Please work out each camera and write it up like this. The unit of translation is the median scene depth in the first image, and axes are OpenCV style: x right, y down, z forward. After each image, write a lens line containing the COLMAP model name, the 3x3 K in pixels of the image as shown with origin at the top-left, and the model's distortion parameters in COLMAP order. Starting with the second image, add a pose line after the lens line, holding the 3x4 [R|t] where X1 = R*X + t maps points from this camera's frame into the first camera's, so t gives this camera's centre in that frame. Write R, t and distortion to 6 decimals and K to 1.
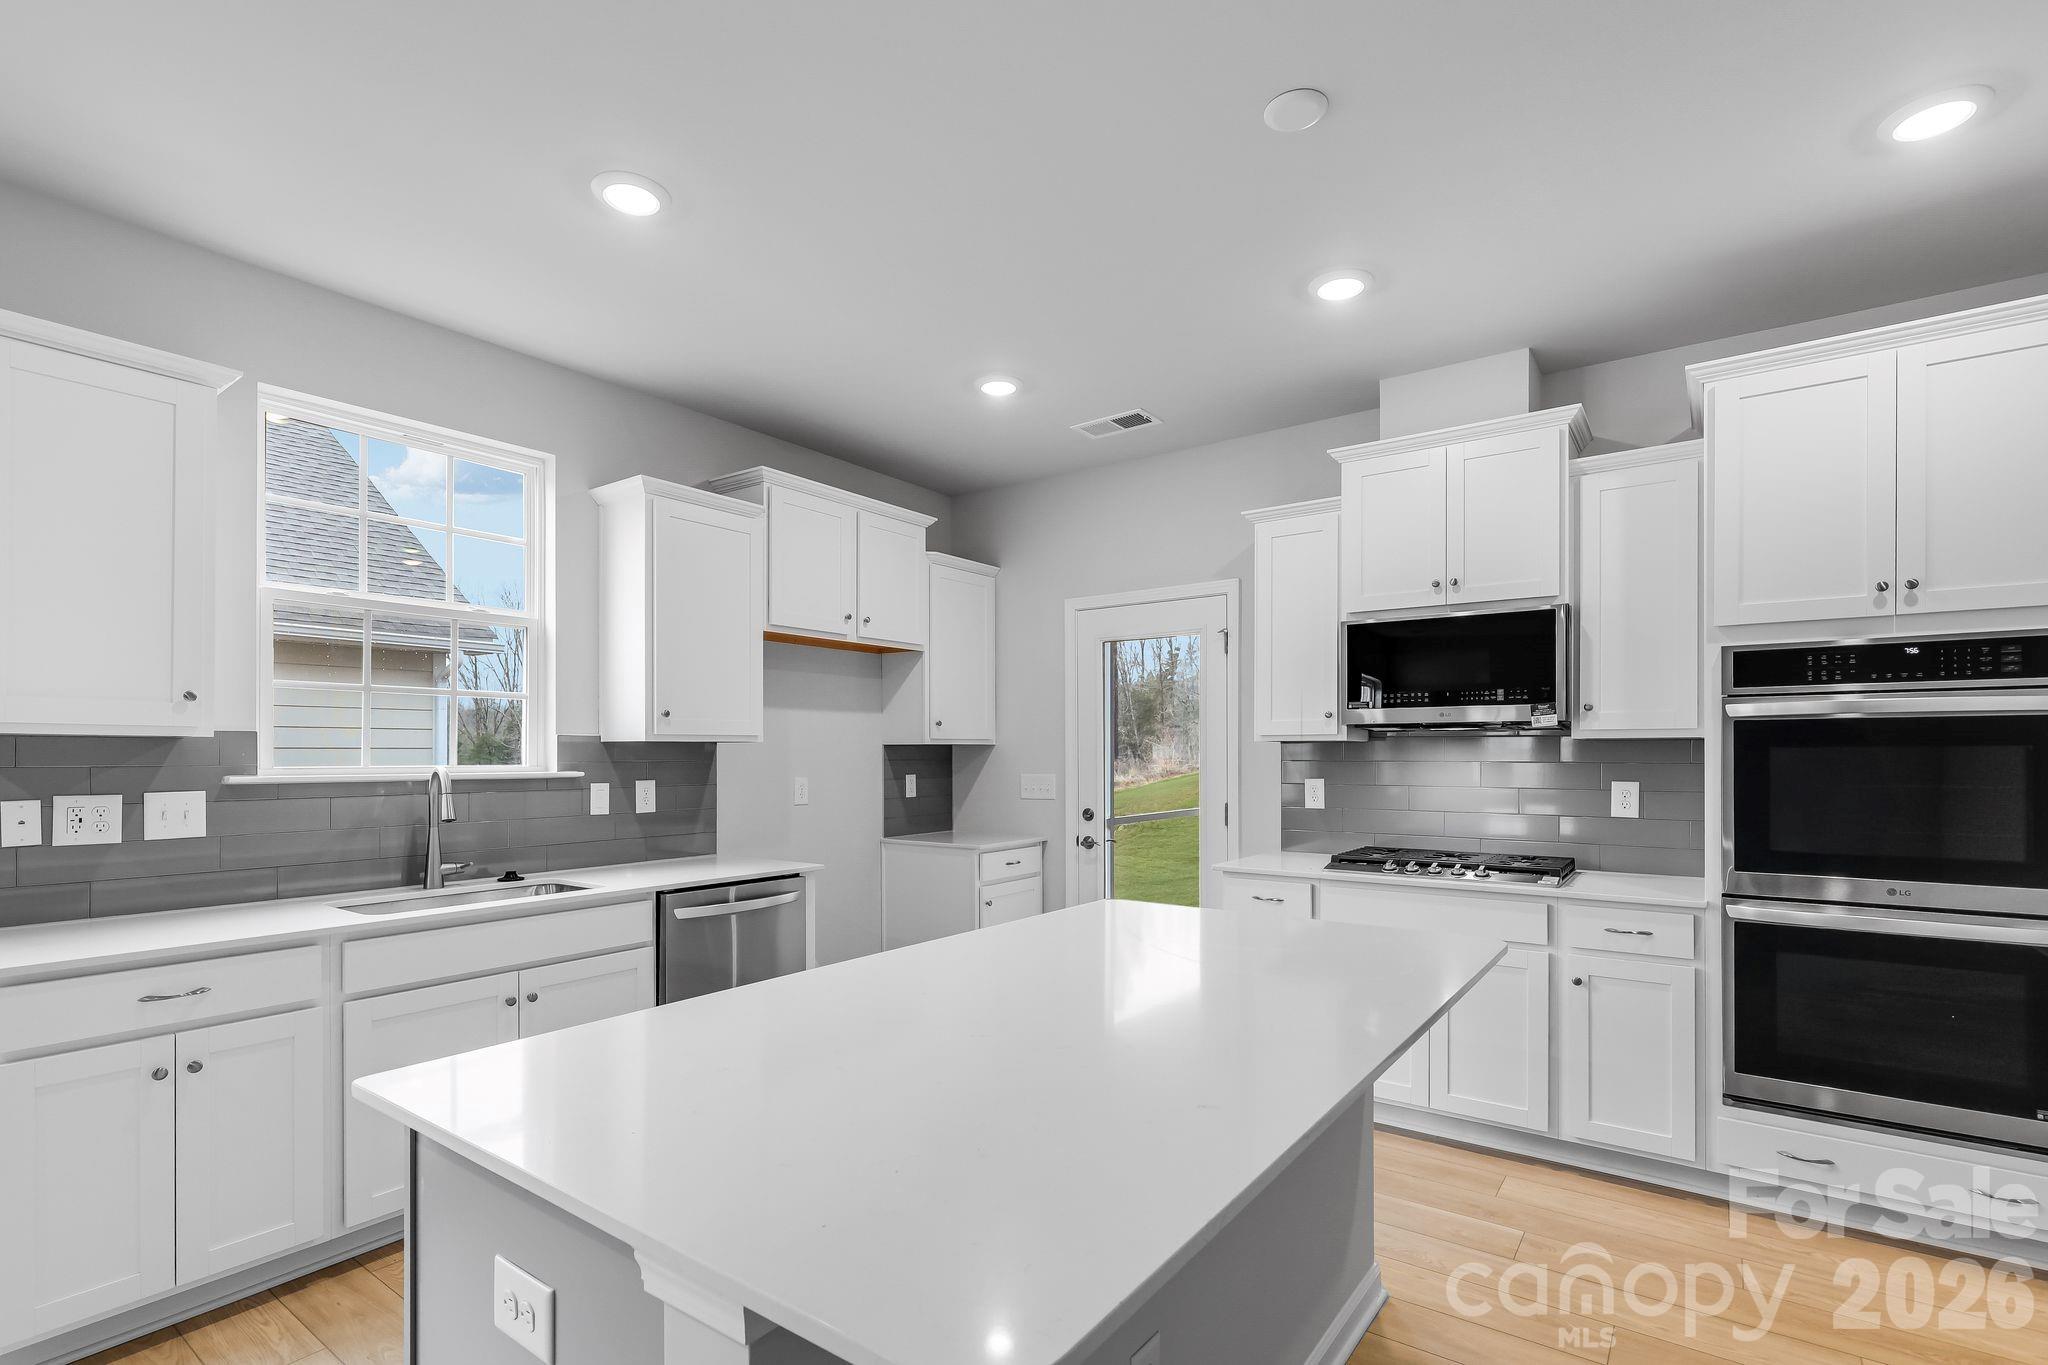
lens RADIAL K [[947.4, 0, 1024.8], [0, 947.4, 750.9], [0, 0, 1]] dist [0.000511, -0.000174]
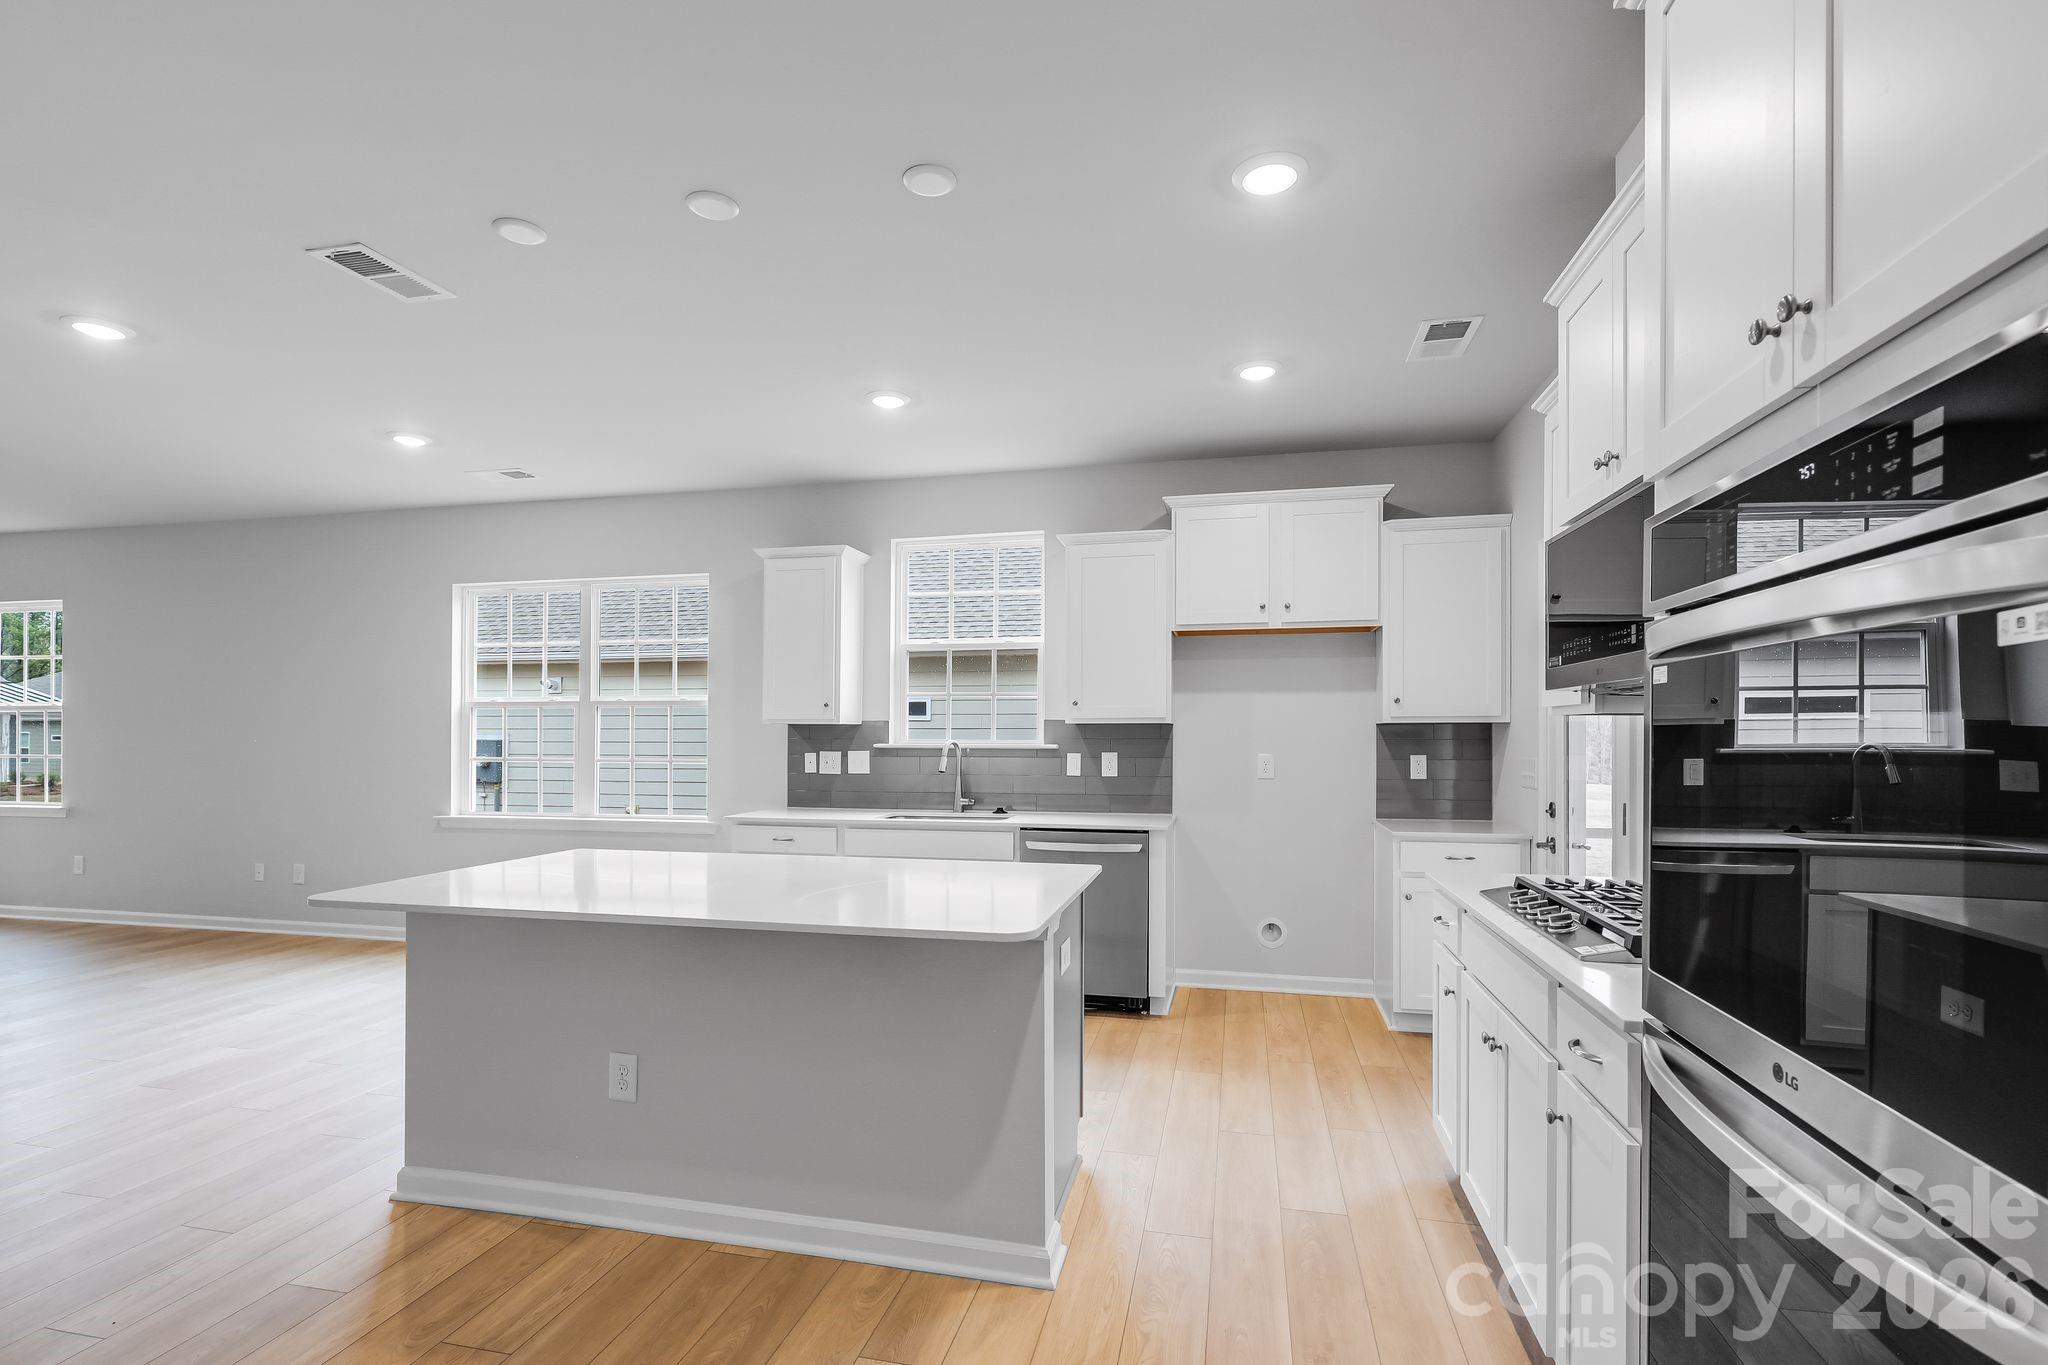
lens RADIAL K [[940.7, 0, 1019.4], [0, 940.7, 714.8], [0, 0, 1]] dist [0.001052, 0.000126]
pose [[0.396567, -0.017570, -0.917838, 0.797522], [0.001920, 0.999831, -0.018310, 0.002508], [0.918004, 0.005499, 0.396533, 0.367099]]
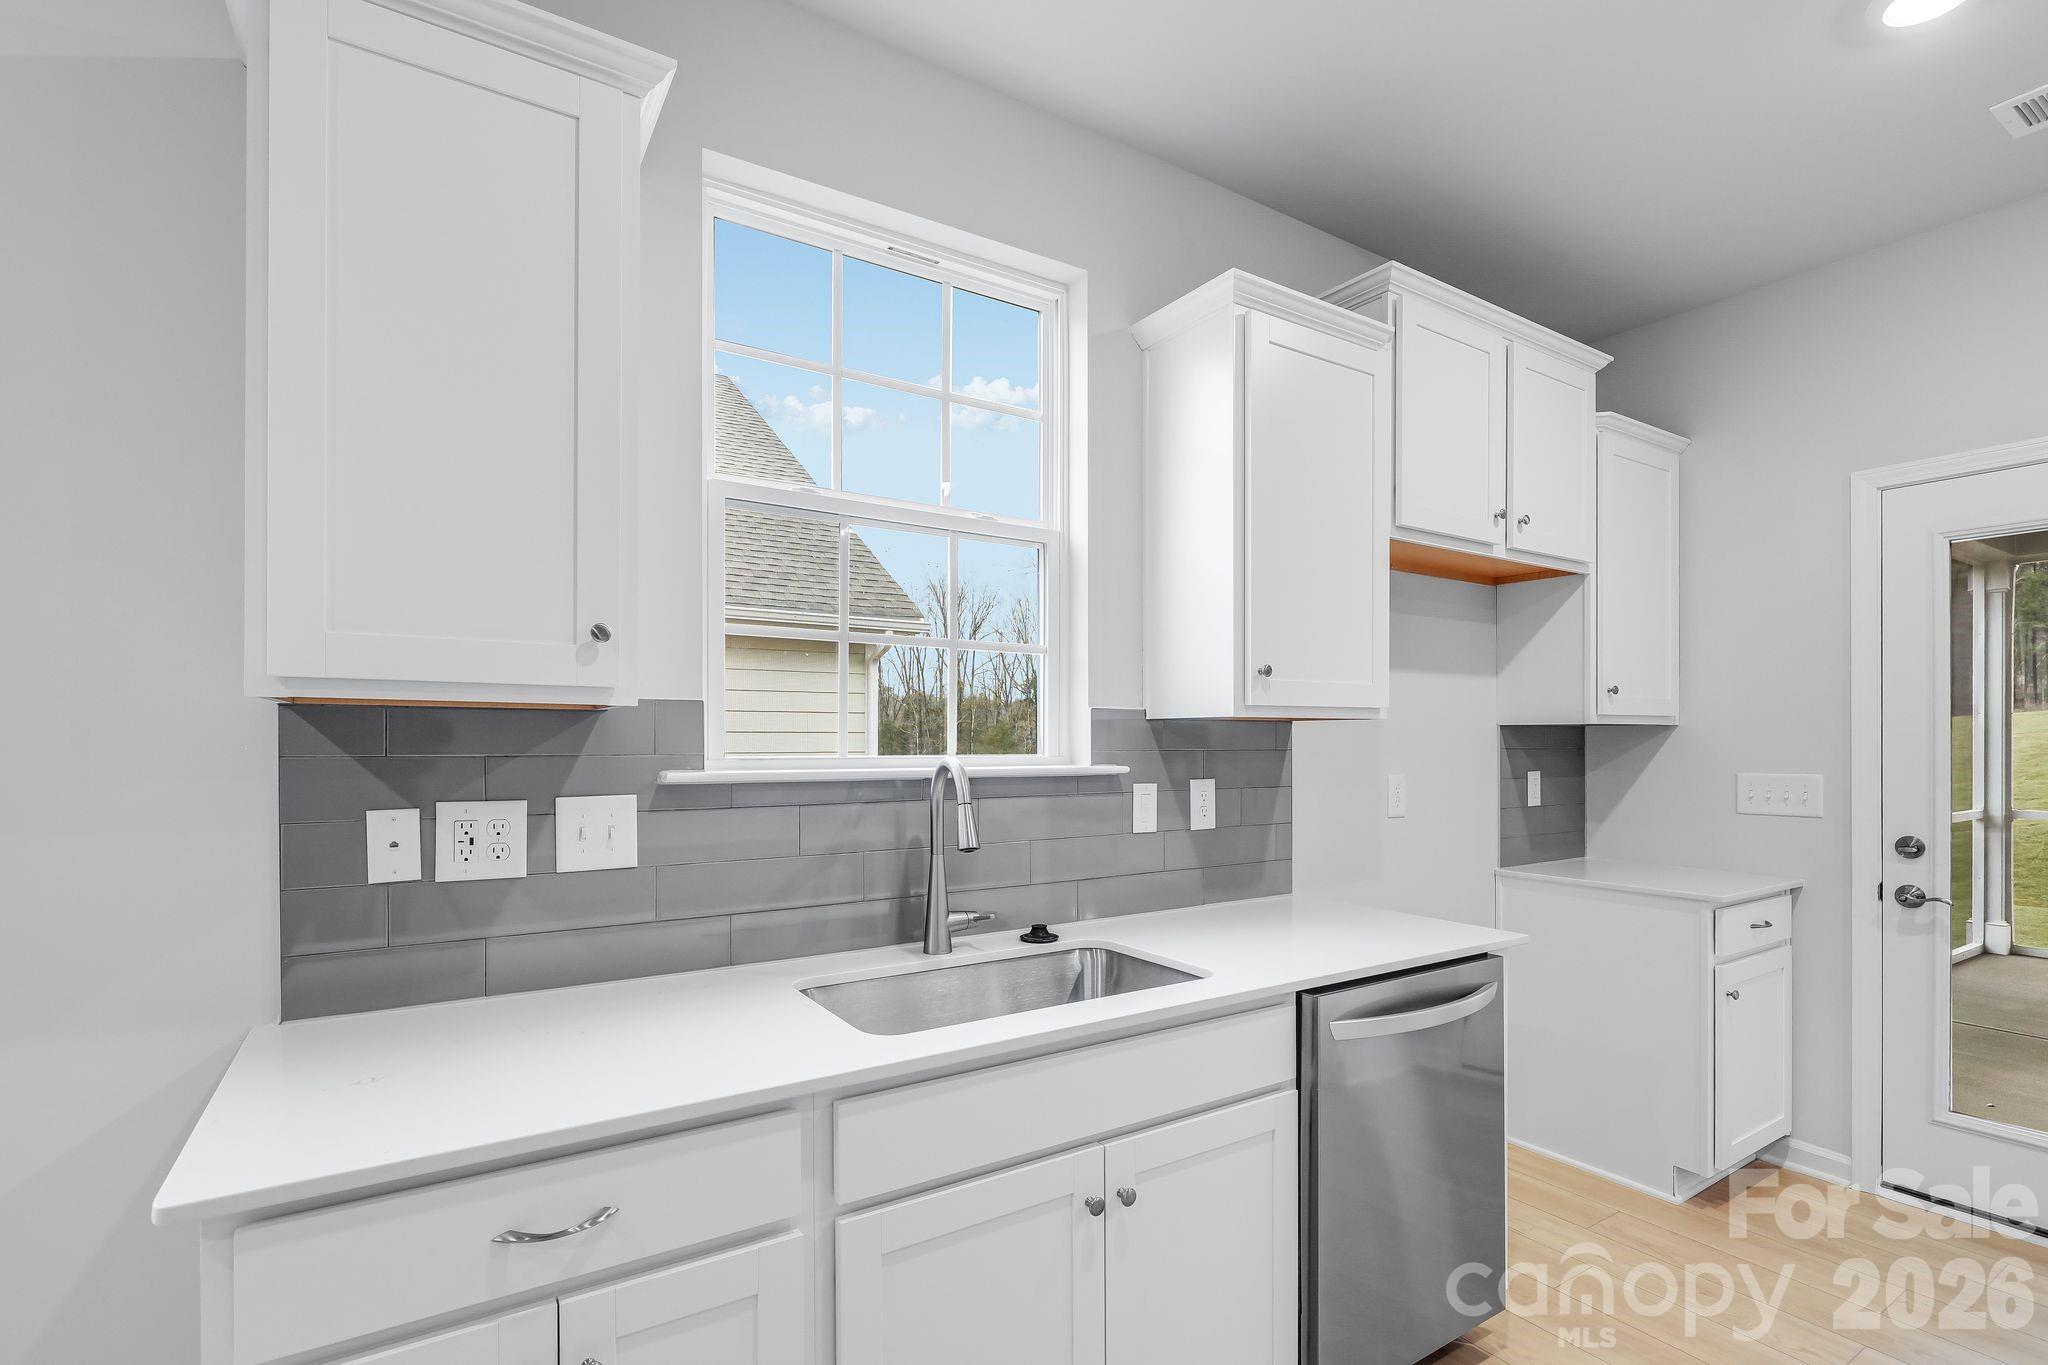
lens RADIAL K [[951.0, 0, 1030.6], [0, 951.0, 754.3], [0, 0, 1]] dist [-0.001206, -0.000321]
pose [[0.933471, 0.008372, -0.358555, -0.287650], [-0.001615, 0.999816, 0.019139, 0.002110], [0.358649, -0.017287, 0.933312, 0.368901]]
